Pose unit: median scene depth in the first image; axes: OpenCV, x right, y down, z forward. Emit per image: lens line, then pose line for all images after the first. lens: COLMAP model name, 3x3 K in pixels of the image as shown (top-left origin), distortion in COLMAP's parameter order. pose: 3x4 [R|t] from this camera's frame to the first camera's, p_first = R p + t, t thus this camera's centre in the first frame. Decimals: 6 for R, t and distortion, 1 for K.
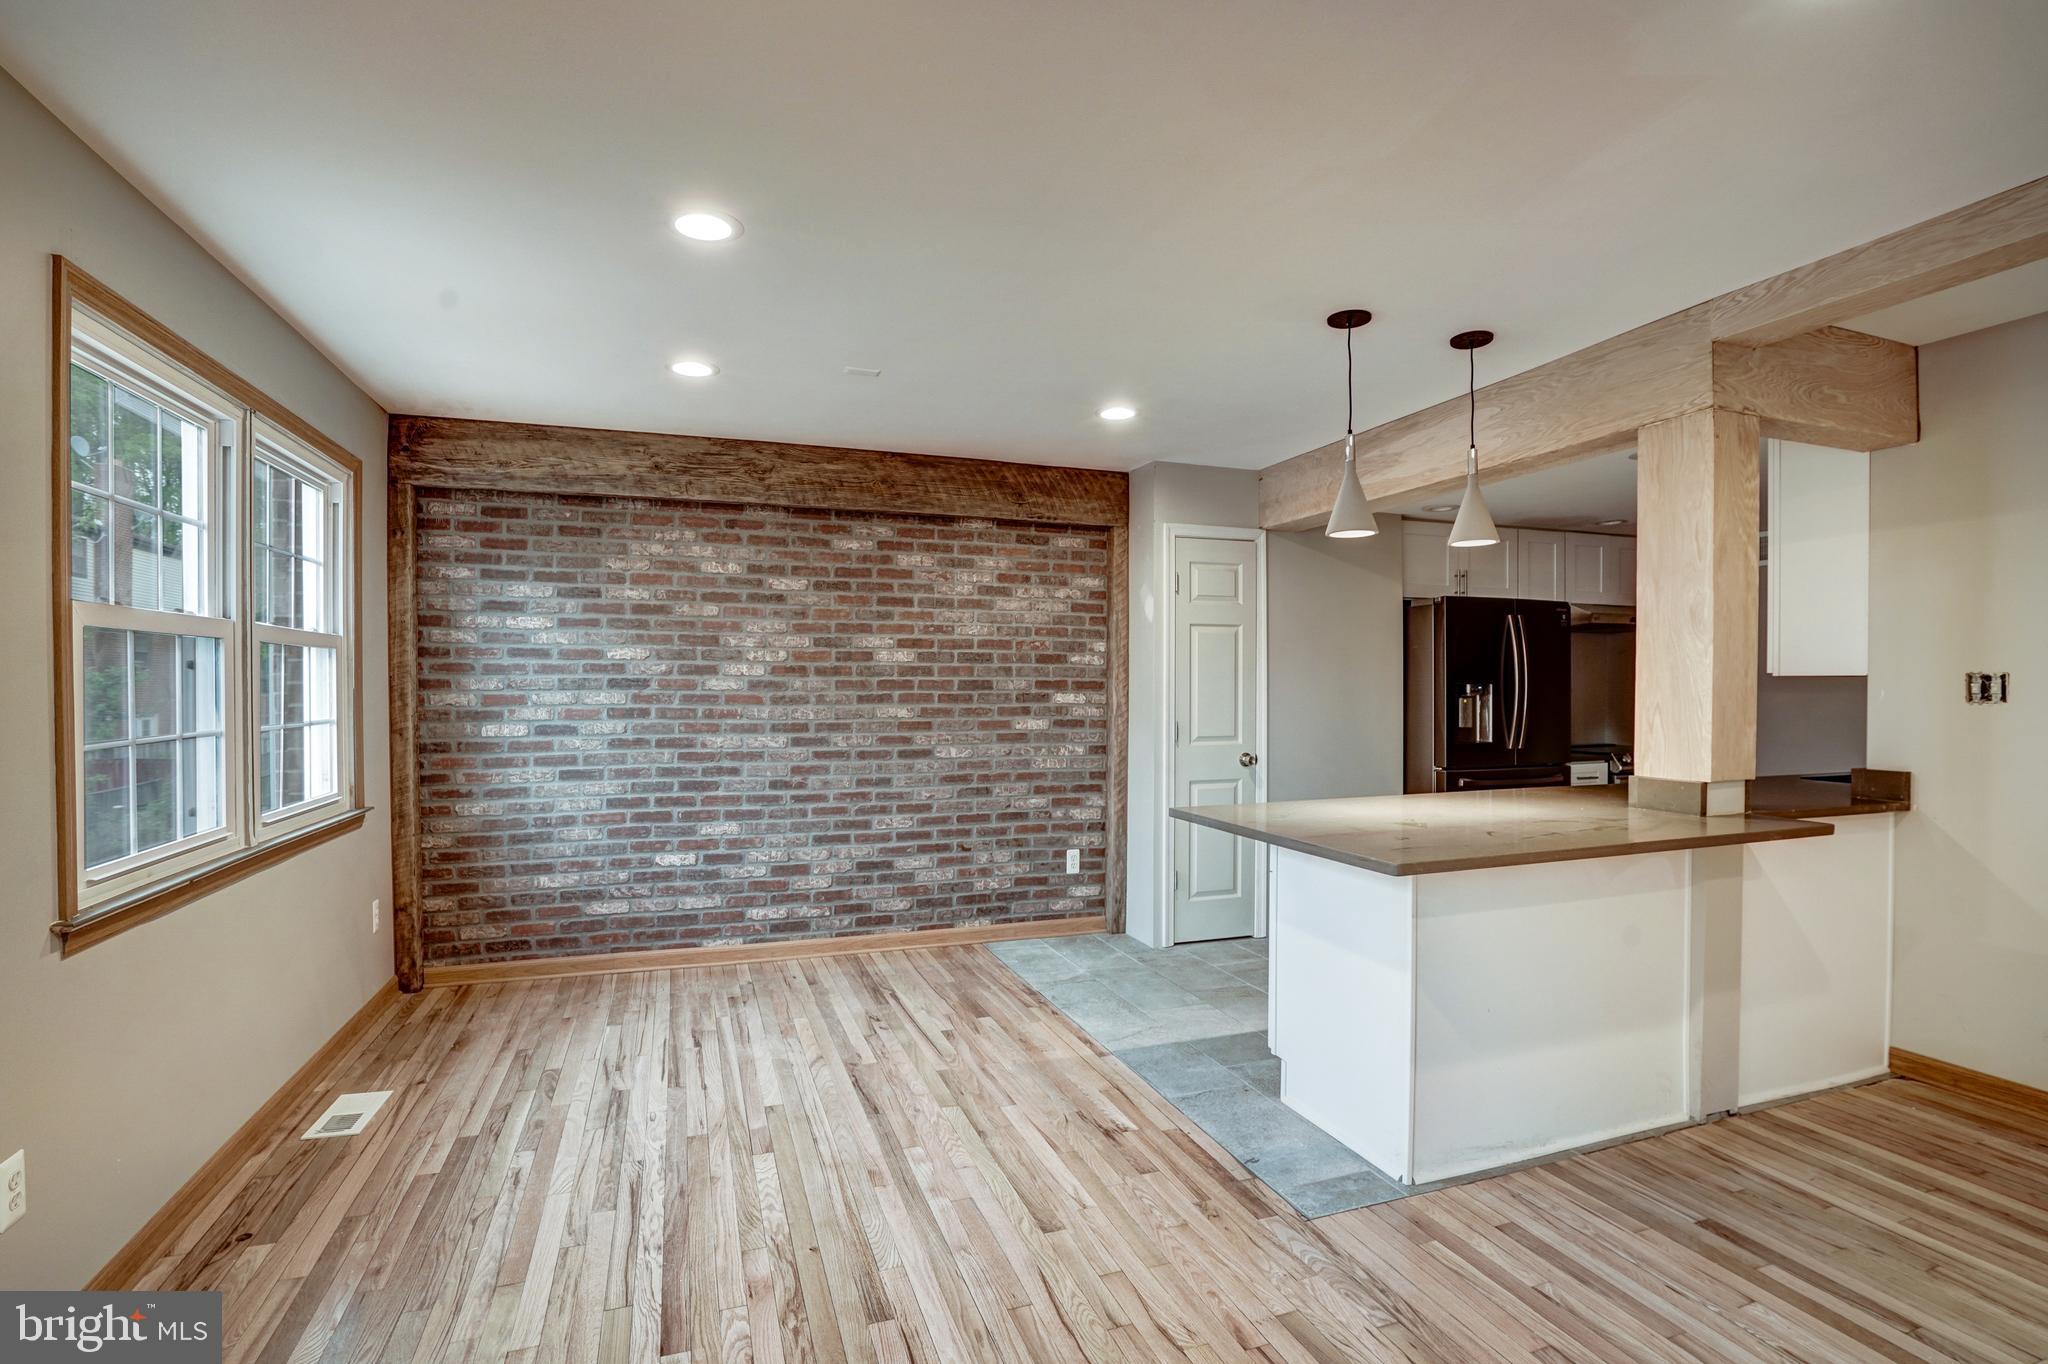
lens RADIAL K [[961.4, 0, 1012.0], [0, 961.4, 694.9], [0, 0, 1]] dist [-0.061208, 0.023704]
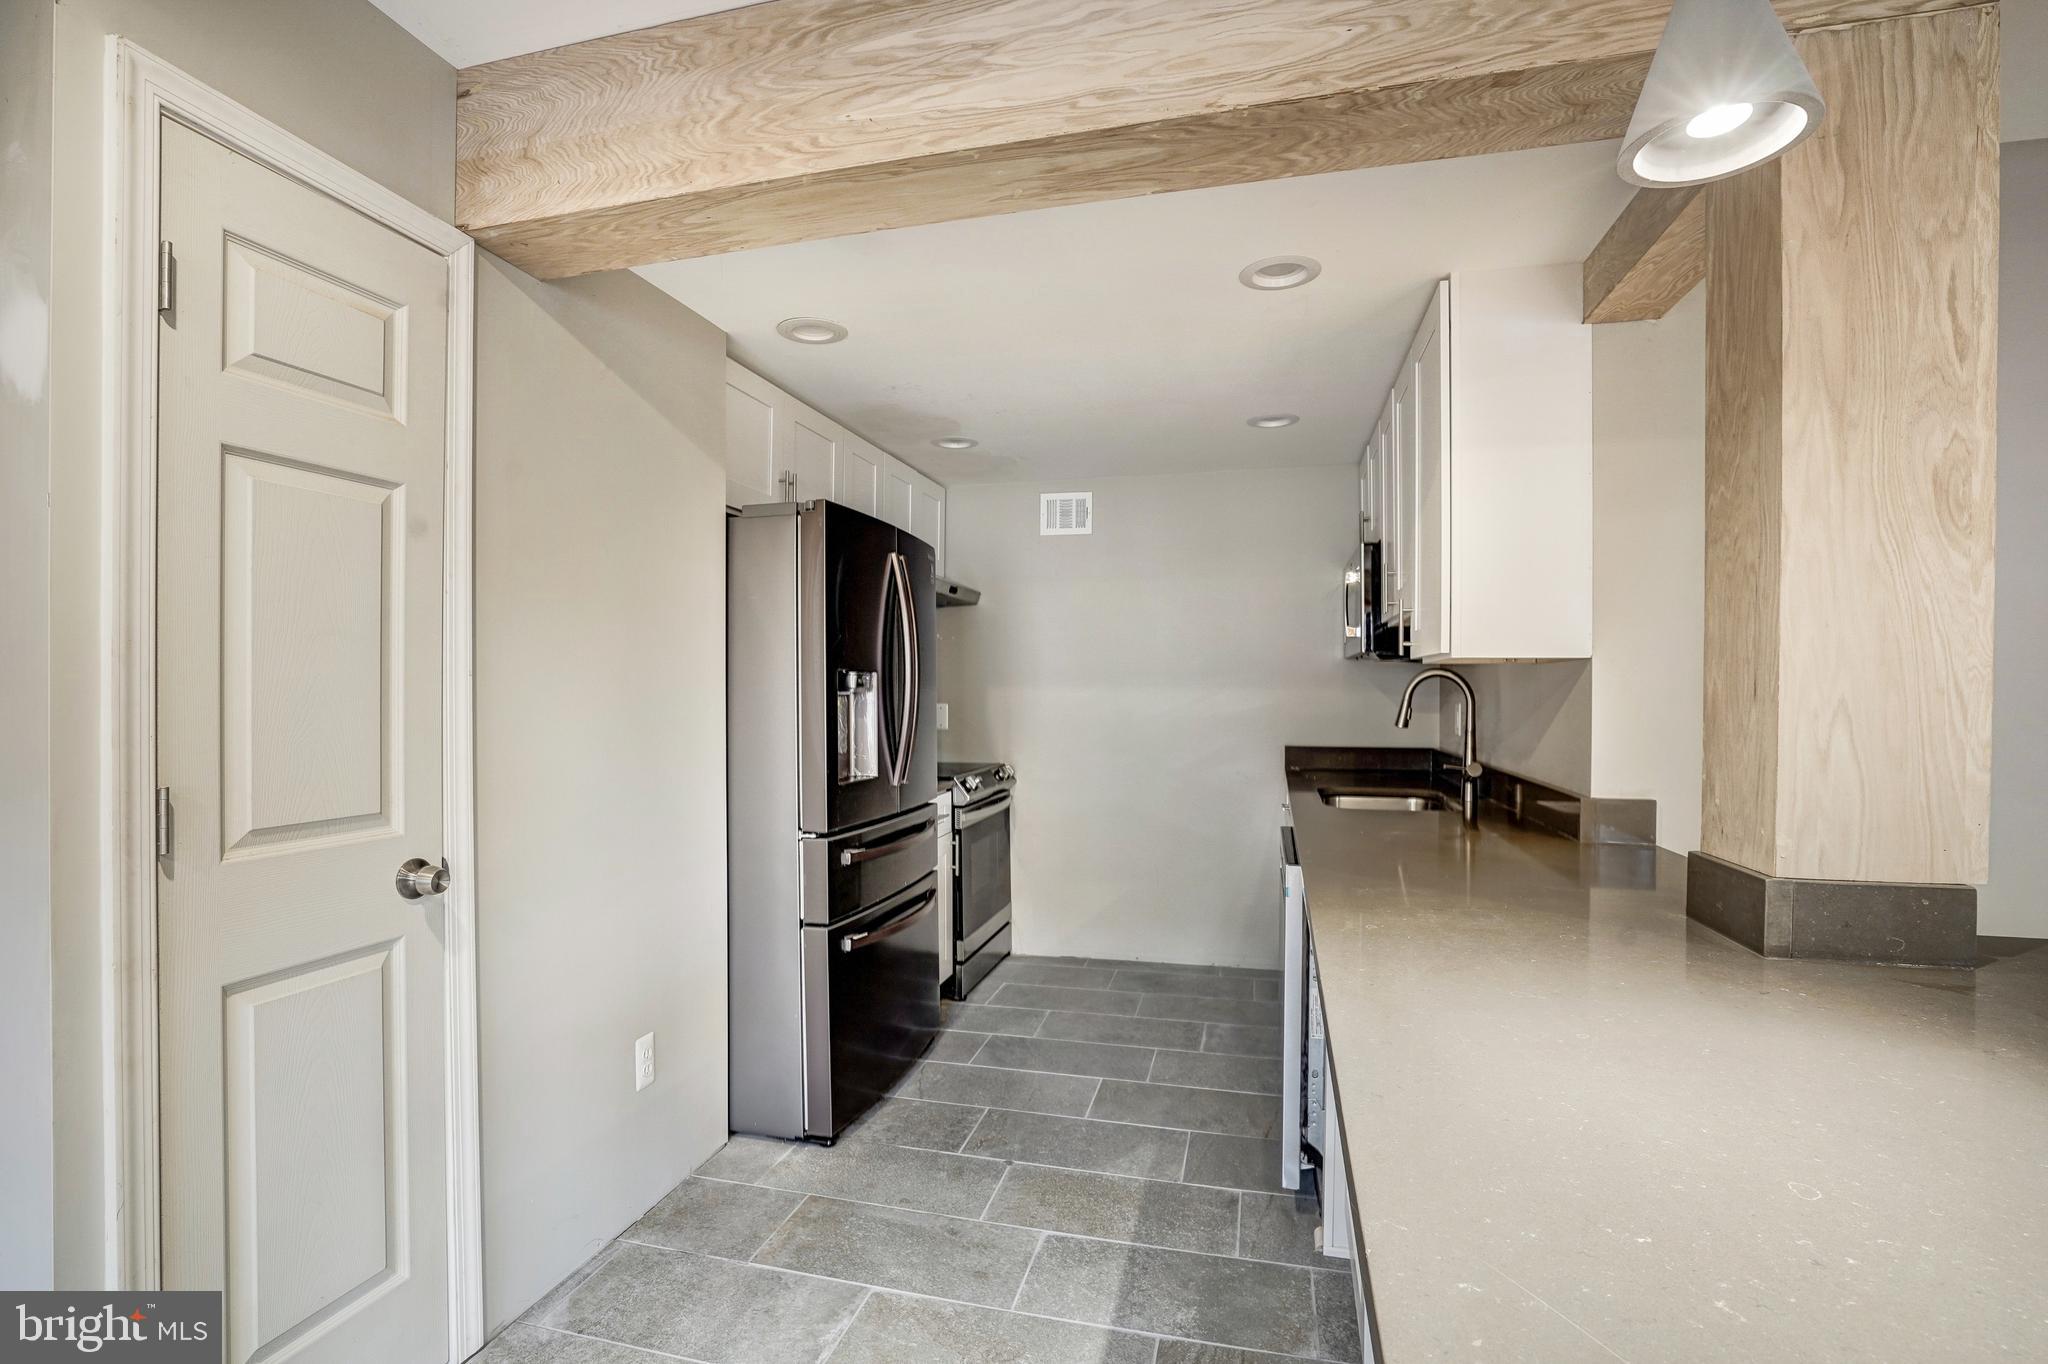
lens RADIAL K [[961.4, 0, 1011.7], [0, 961.4, 696.8], [0, 0, 1]] dist [-0.061208, 0.023704]
pose [[0.560551, -0.002958, 0.828115, 0.095780], [0.005132, 0.999987, 0.000099, 0.003598], [-0.828104, 0.004194, 0.560559, 0.716004]]
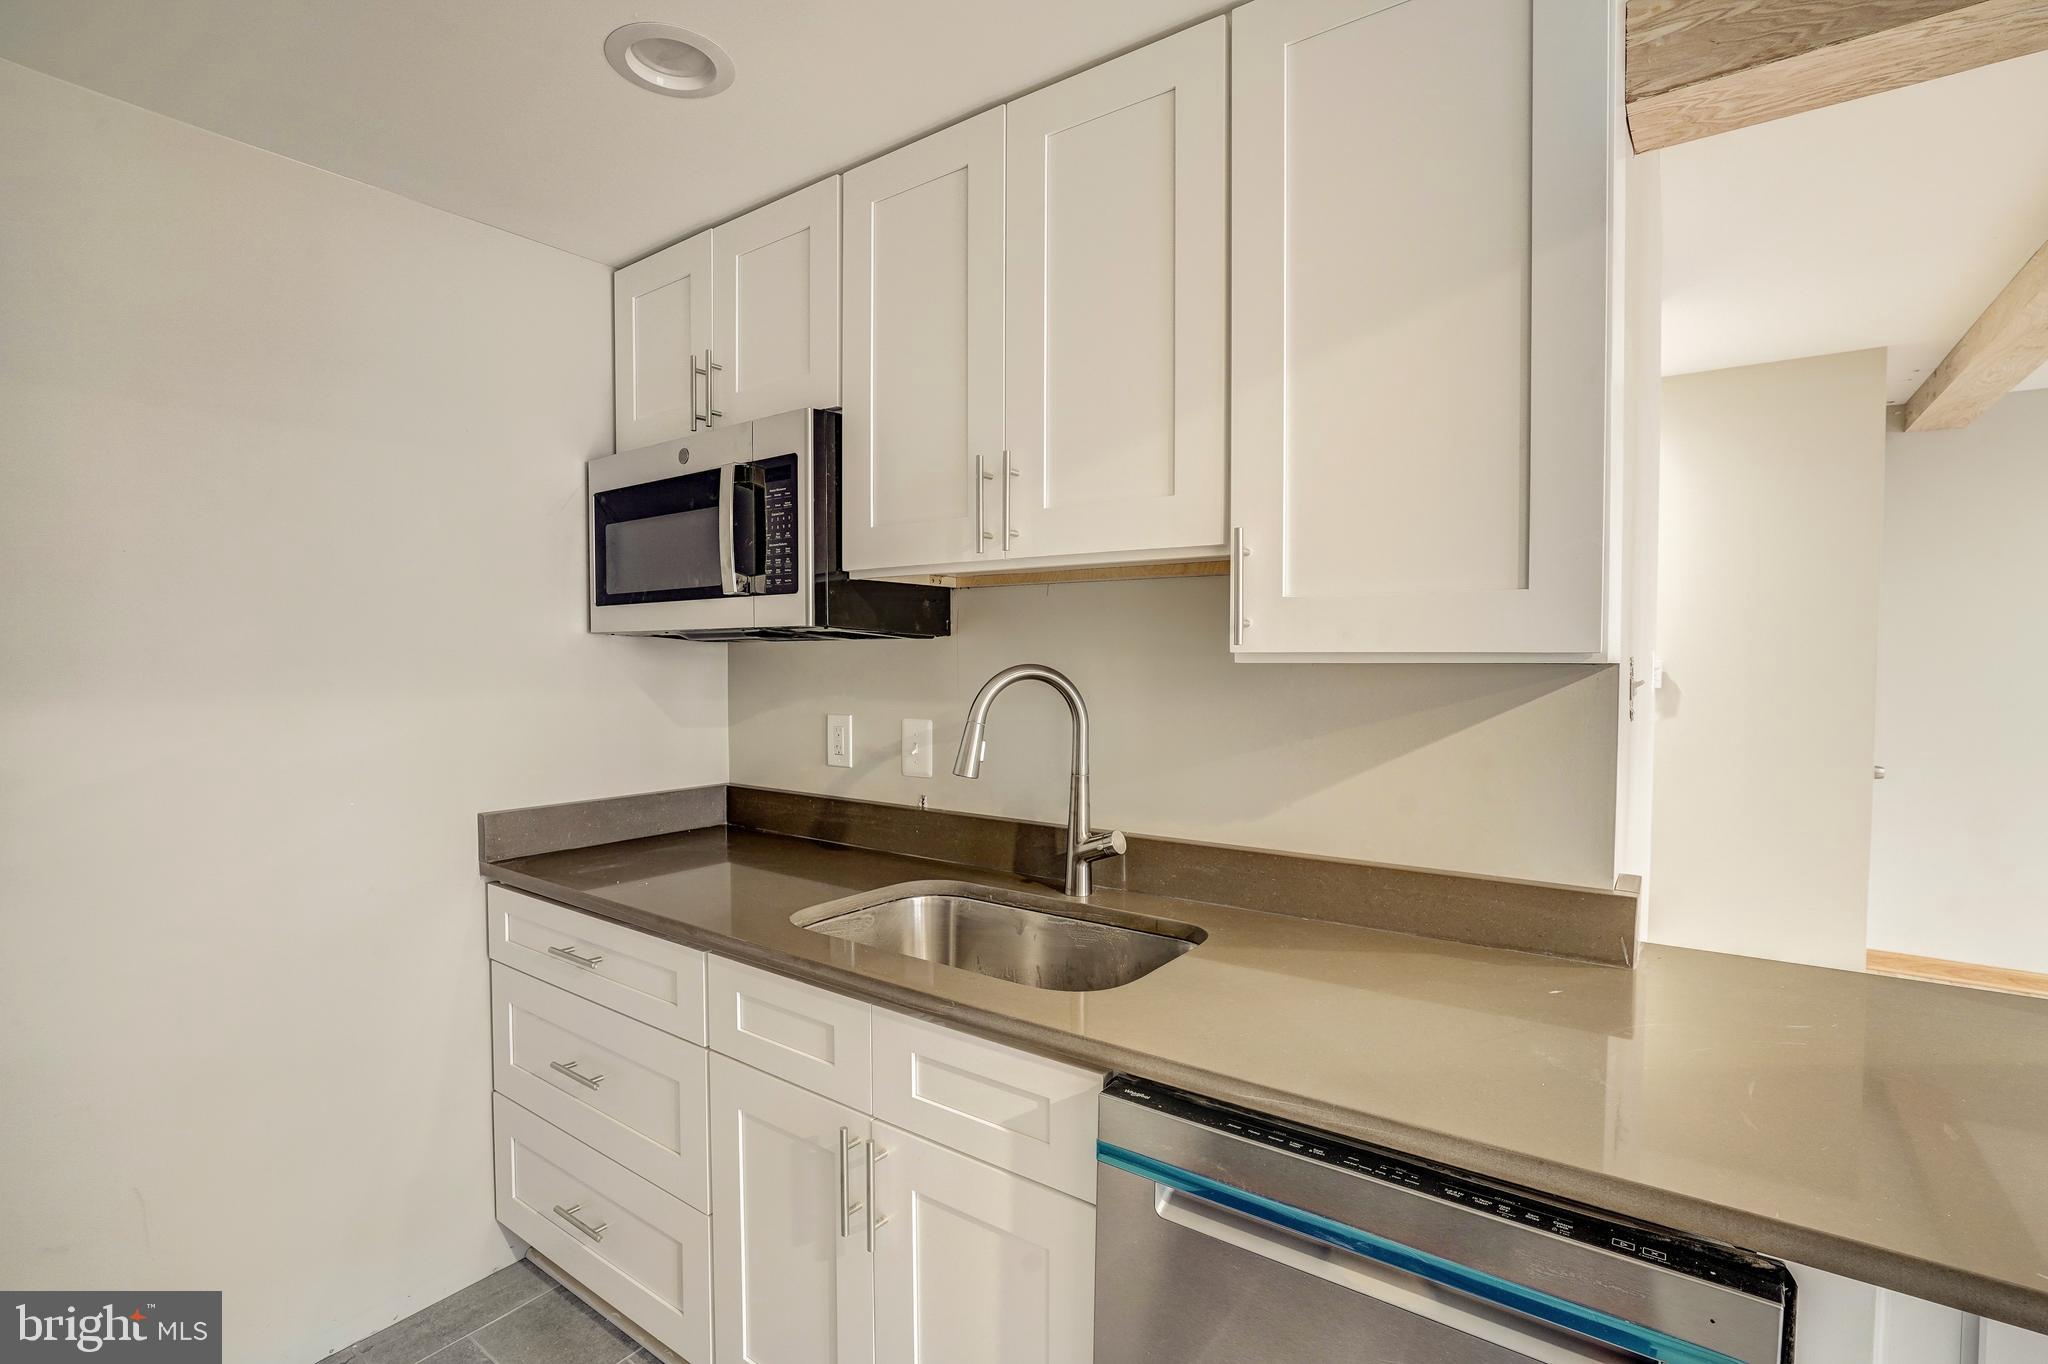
lens RADIAL K [[961.4, 0, 1033.1], [0, 961.4, 694.1], [0, 0, 1]] dist [-0.061208, 0.023704]
pose [[-0.567474, -0.026910, 0.822951, 0.541927], [0.008848, 0.999209, 0.038775, -0.018431], [-0.823343, 0.029285, -0.566787, 1.074859]]
